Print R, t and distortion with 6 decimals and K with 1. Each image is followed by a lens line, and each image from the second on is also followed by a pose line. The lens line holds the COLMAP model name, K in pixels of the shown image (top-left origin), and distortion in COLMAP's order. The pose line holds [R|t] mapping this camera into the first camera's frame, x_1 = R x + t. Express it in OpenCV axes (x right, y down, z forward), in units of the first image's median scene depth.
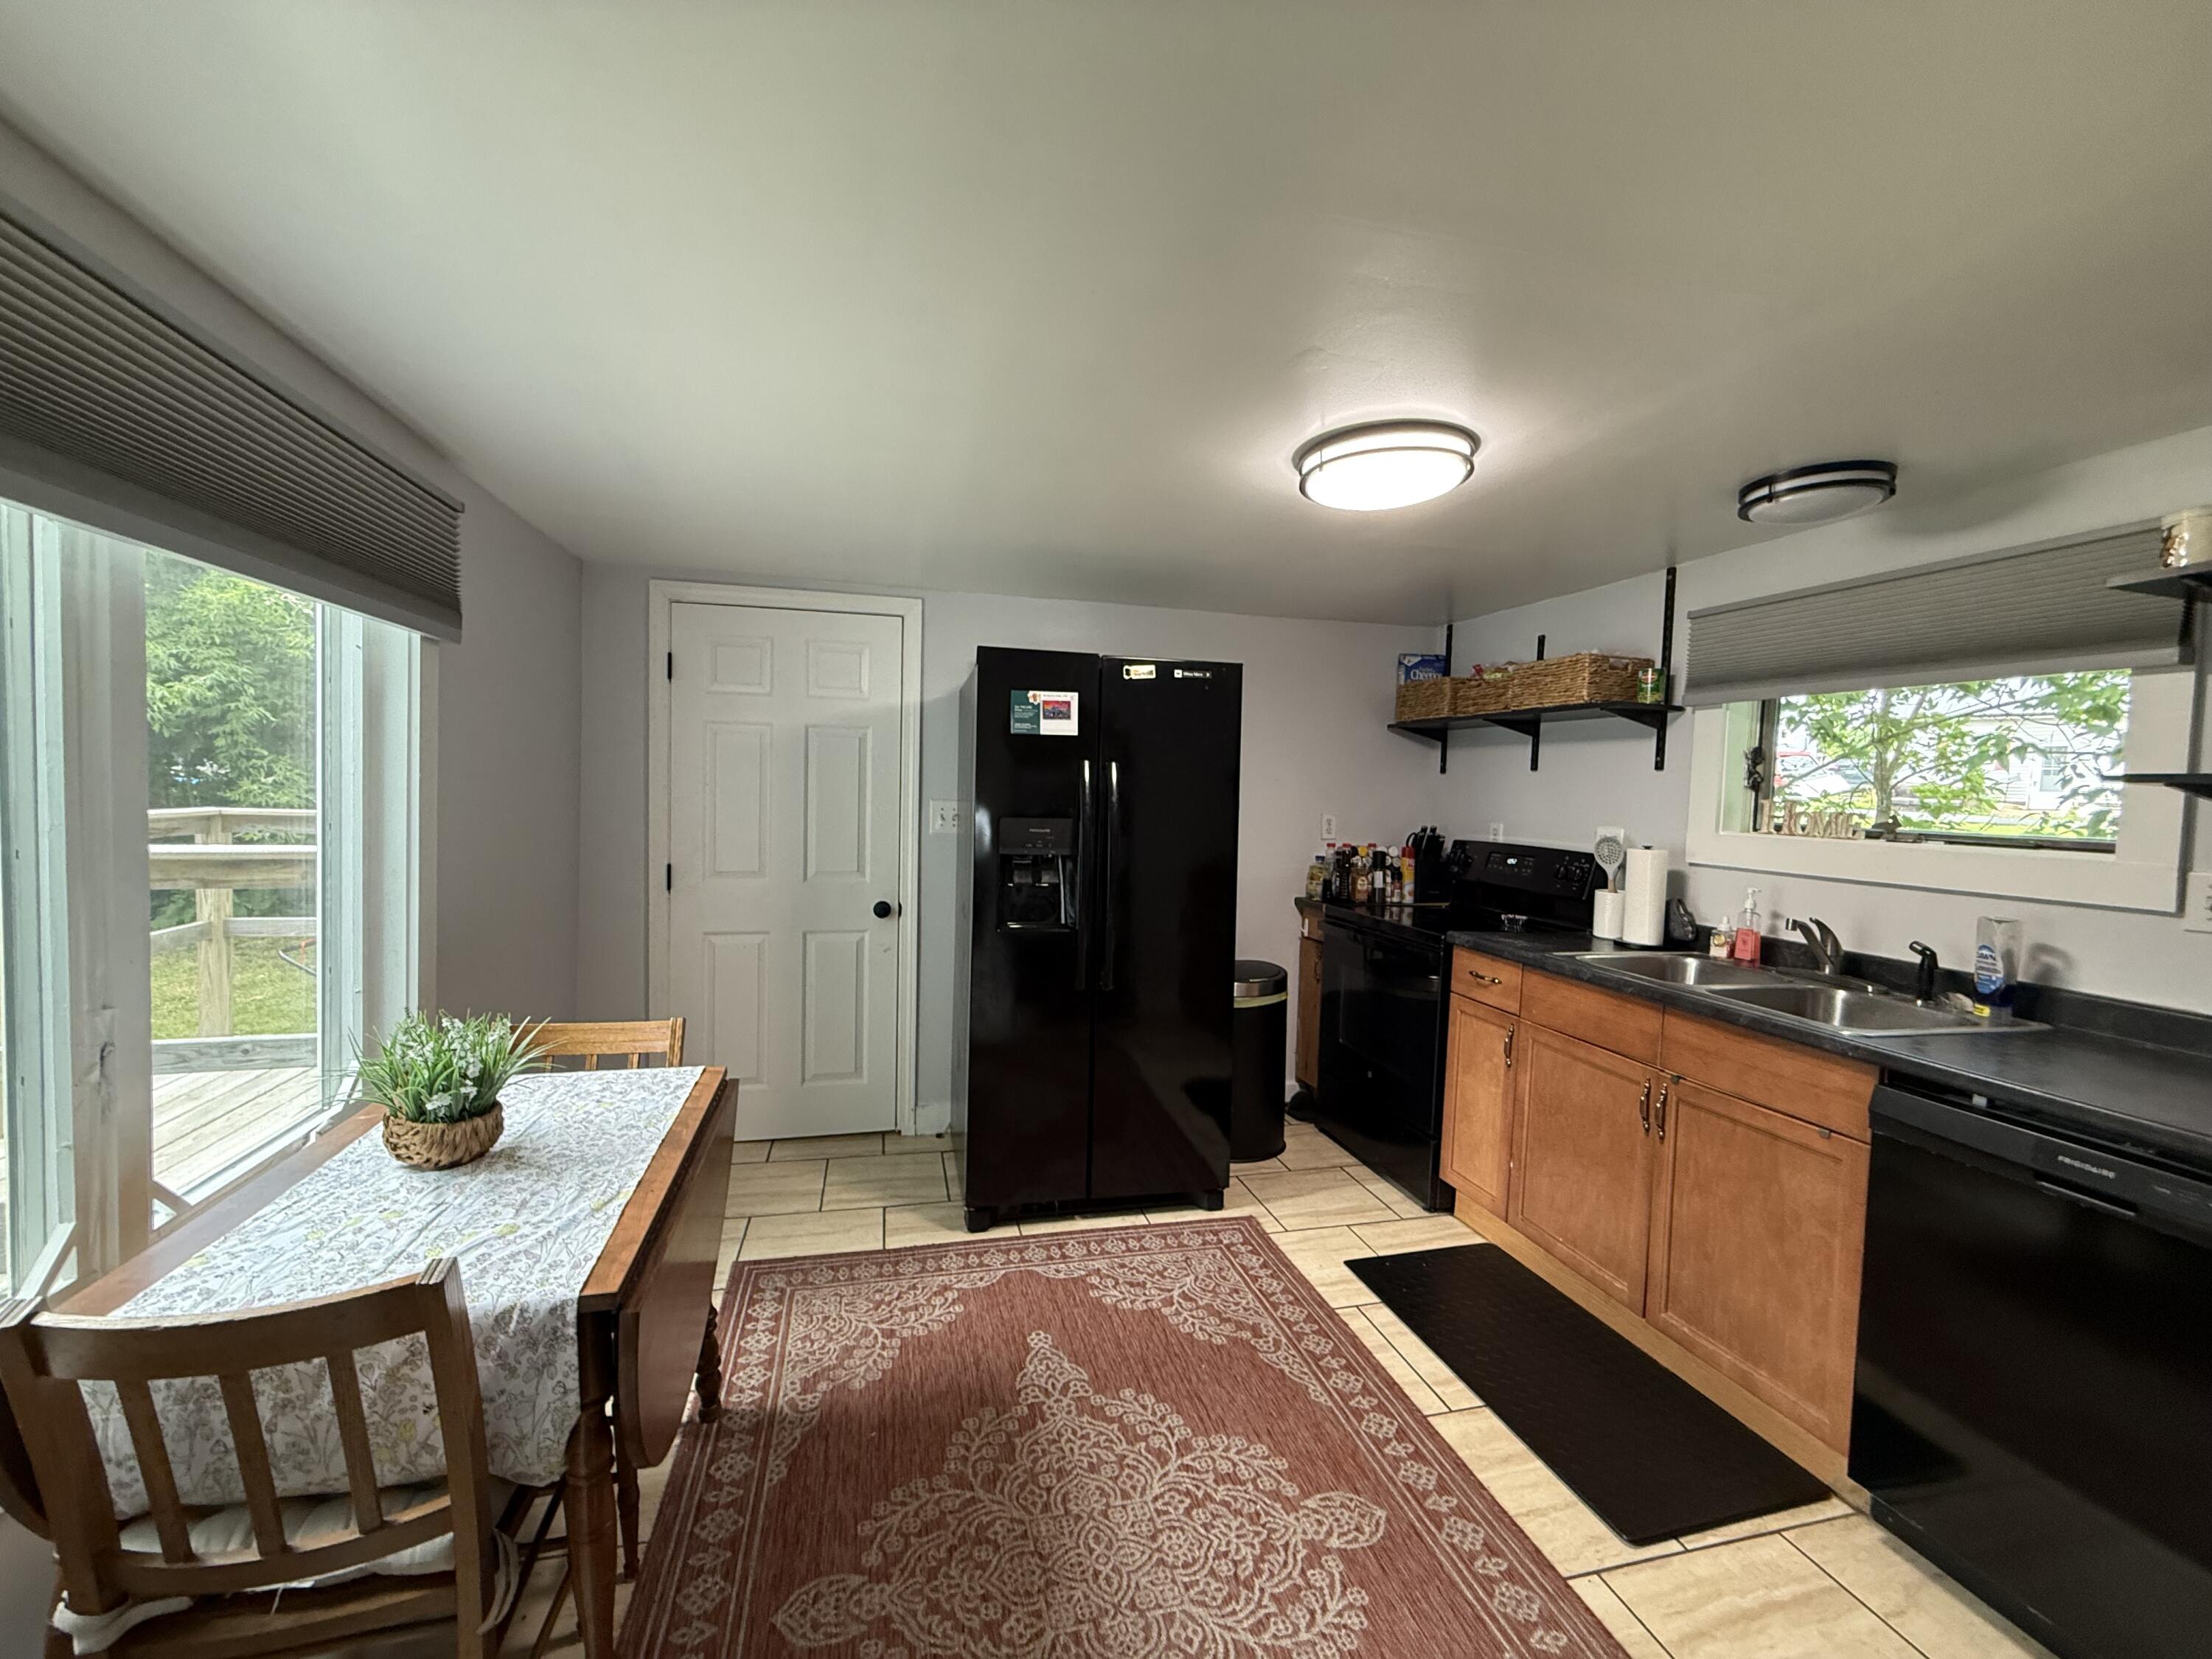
lens RADIAL K [[882.9, 0, 1094.8], [0, 882.9, 824.9], [0, 0, 1]] dist [0.001799, 0.000169]
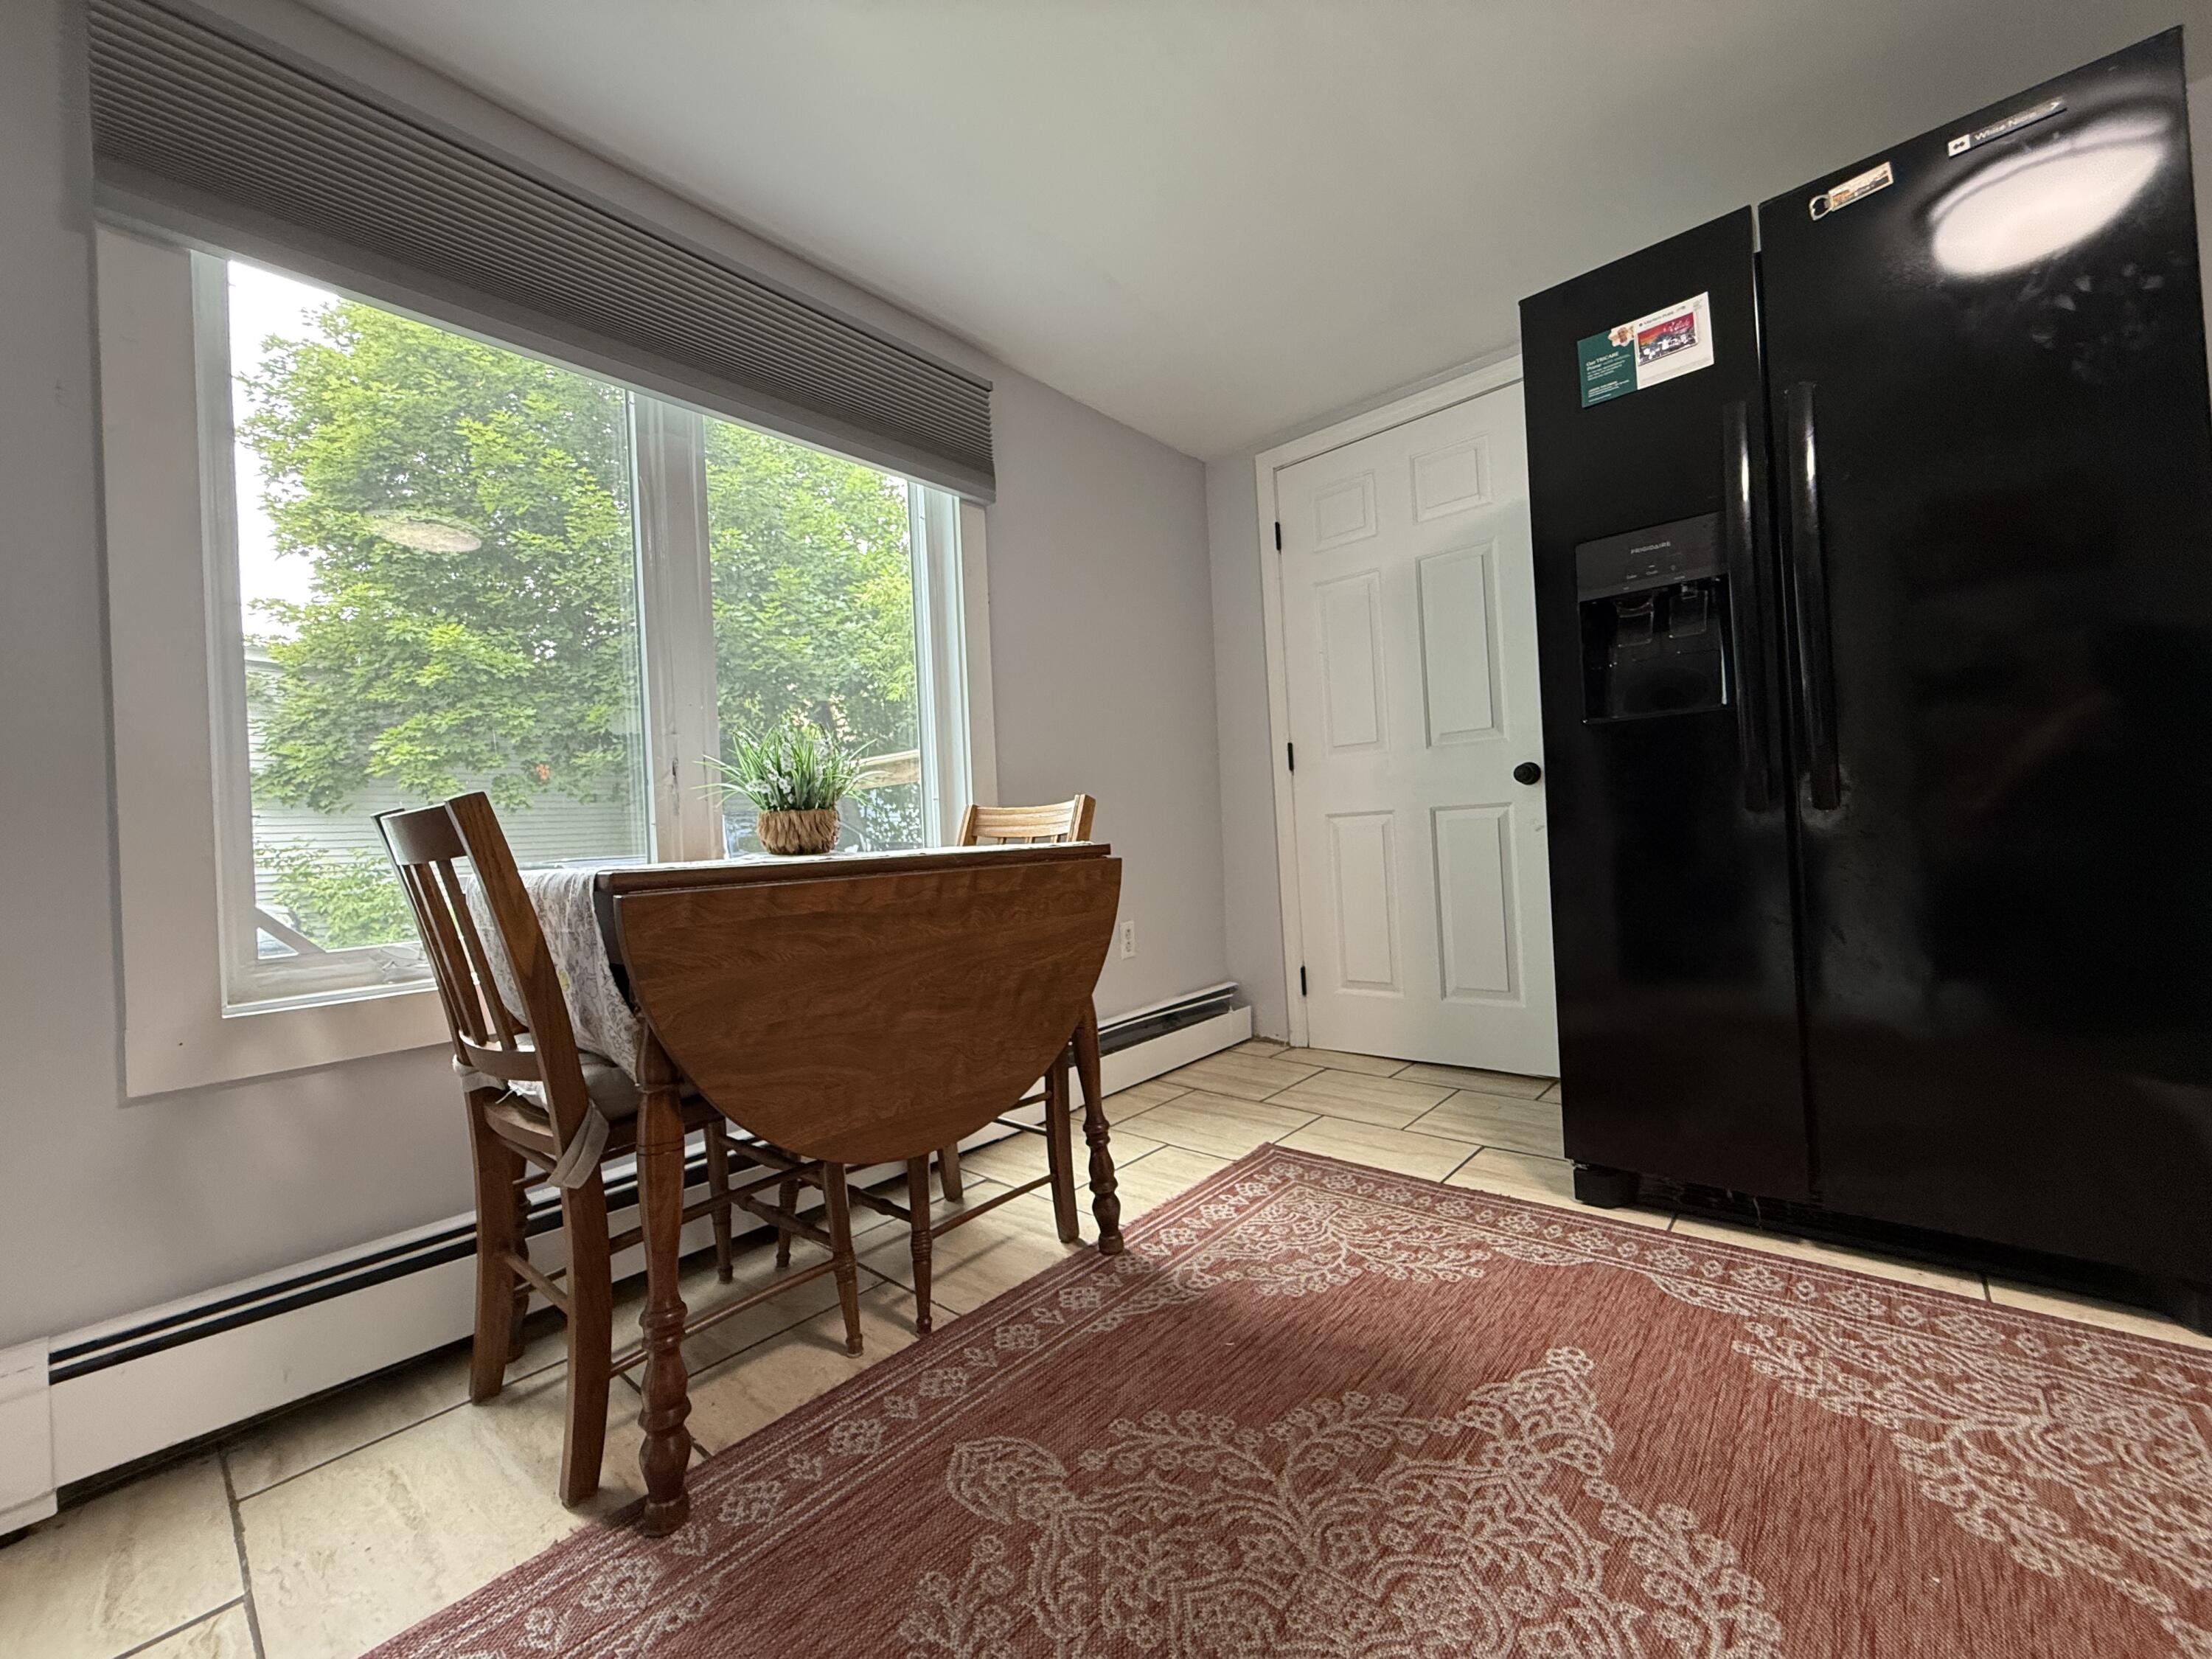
lens RADIAL K [[882.9, 0, 1099.4], [0, 882.9, 826.7], [0, 0, 1]] dist [0.001799, 0.000169]
pose [[0.567142, -0.068668, -0.820753, 0.247217], [0.034403, 0.997624, -0.059694, 0.263663], [0.822901, 0.005618, 0.568157, 0.426425]]
